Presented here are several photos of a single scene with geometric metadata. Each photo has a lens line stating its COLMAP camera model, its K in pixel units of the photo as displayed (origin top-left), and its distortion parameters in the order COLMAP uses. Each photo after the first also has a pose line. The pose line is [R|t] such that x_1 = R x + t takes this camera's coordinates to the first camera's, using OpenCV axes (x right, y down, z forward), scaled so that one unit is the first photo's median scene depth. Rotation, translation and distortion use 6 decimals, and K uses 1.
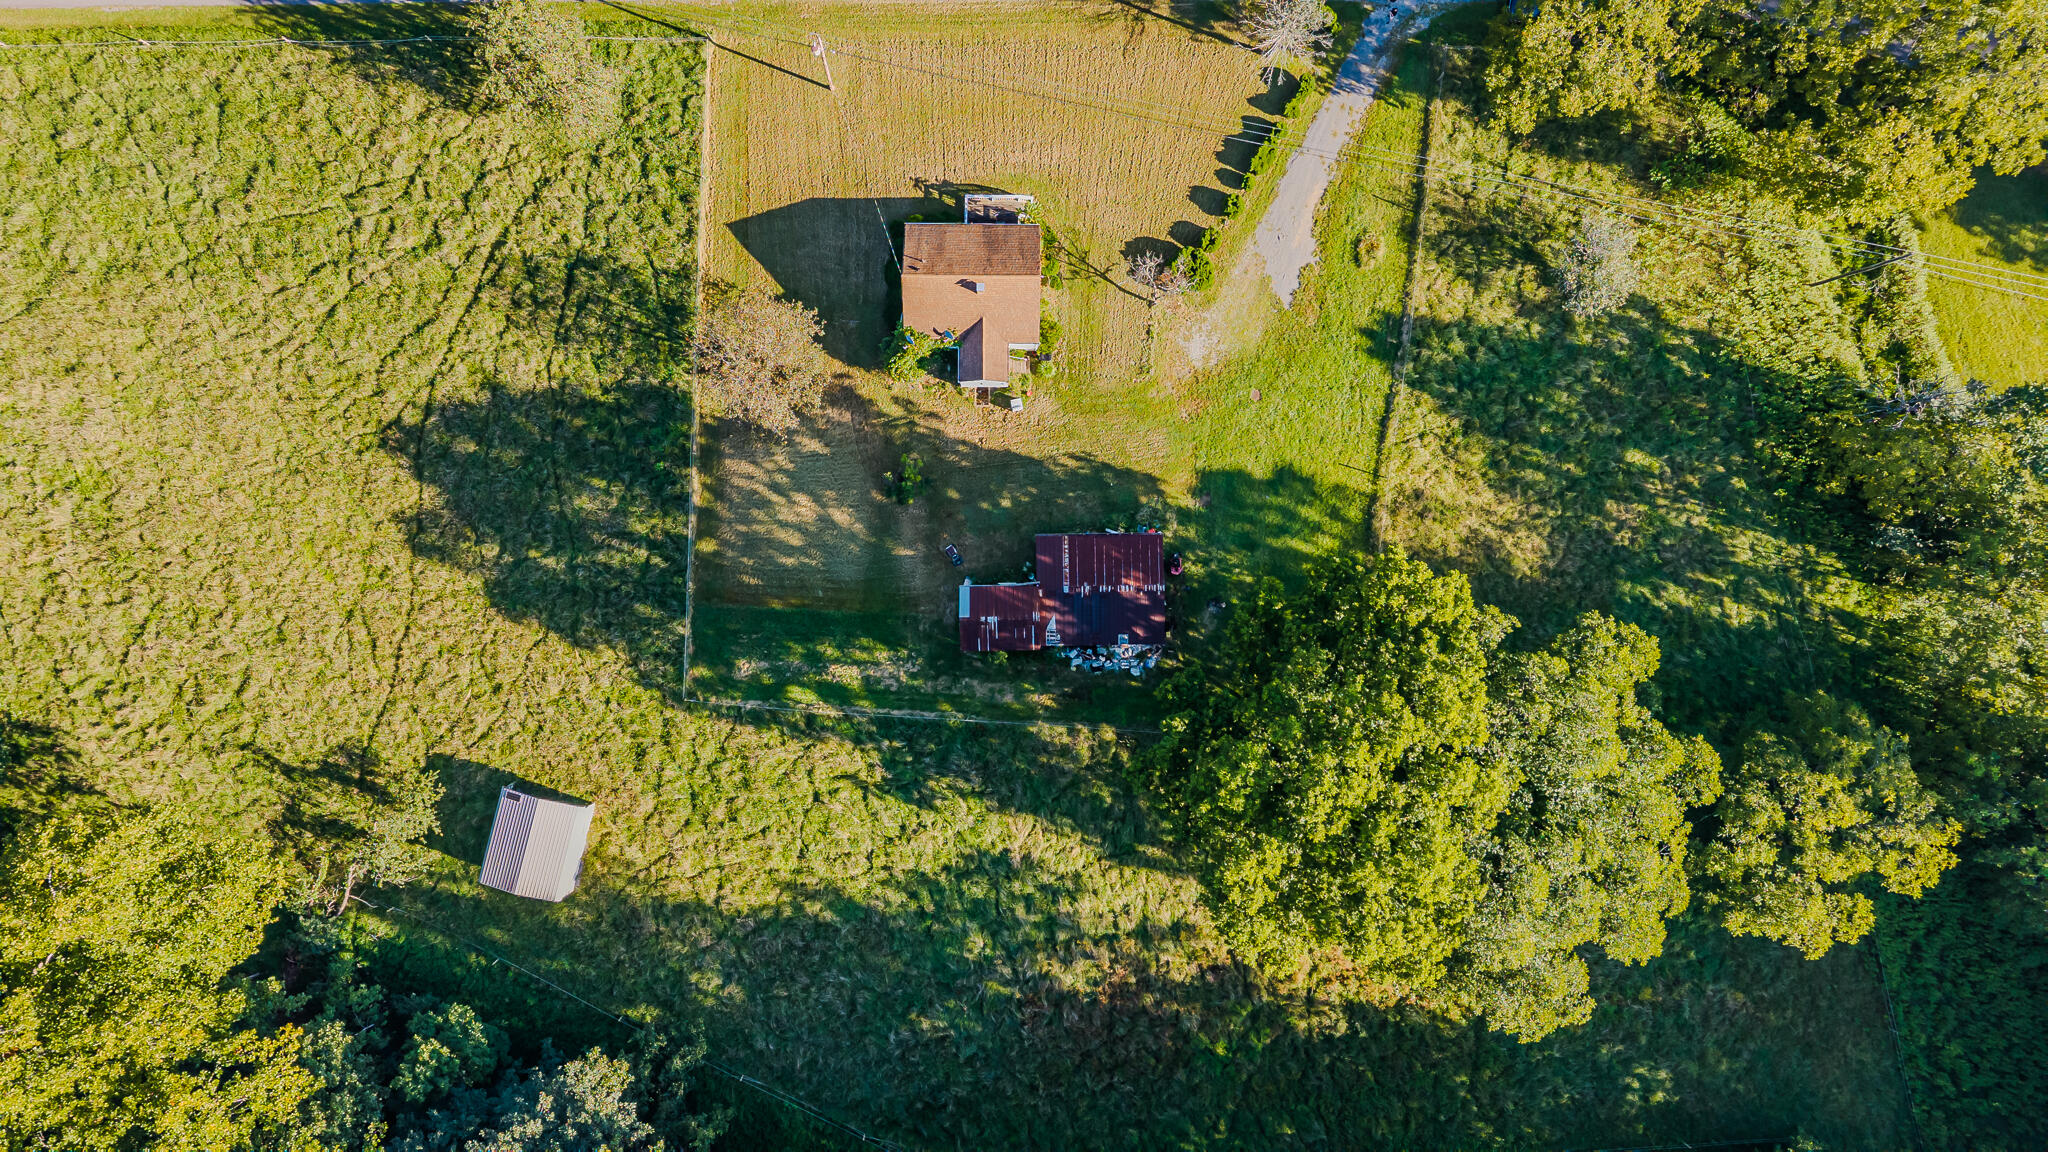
lens RADIAL K [[1362.9, 0, 1032.3], [0, 1362.9, 583.0], [0, 0, 1]] dist [0.034565, -0.047588]
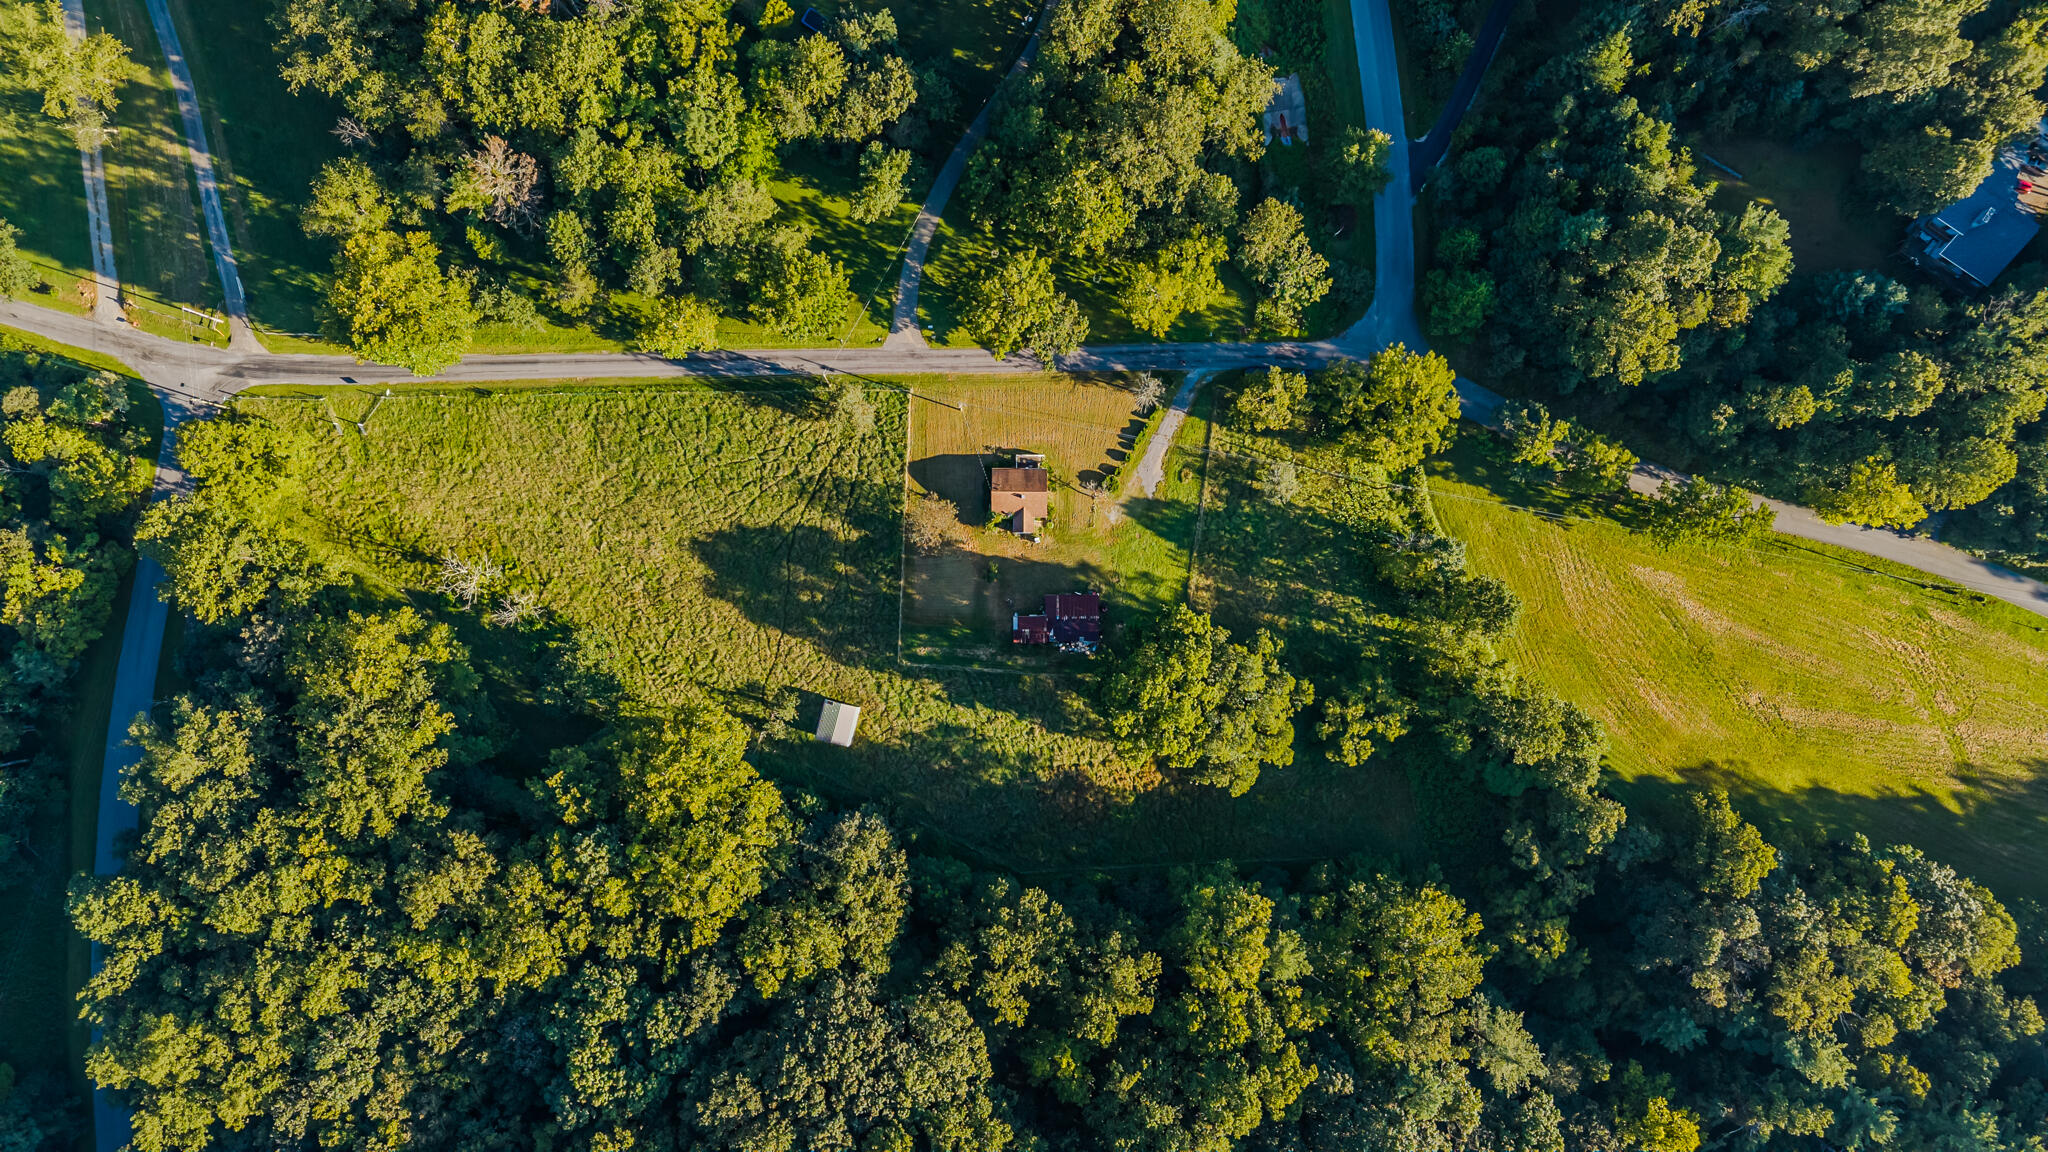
lens RADIAL K [[1362.9, 0, 1023.5], [0, 1362.9, 562.0], [0, 0, 1]] dist [0.034565, -0.047588]
pose [[0.999890, 0.001949, -0.014690, 0.000063], [-0.002198, 0.999854, -0.016953, -0.052988], [0.014655, 0.016984, 0.999748, -1.394329]]
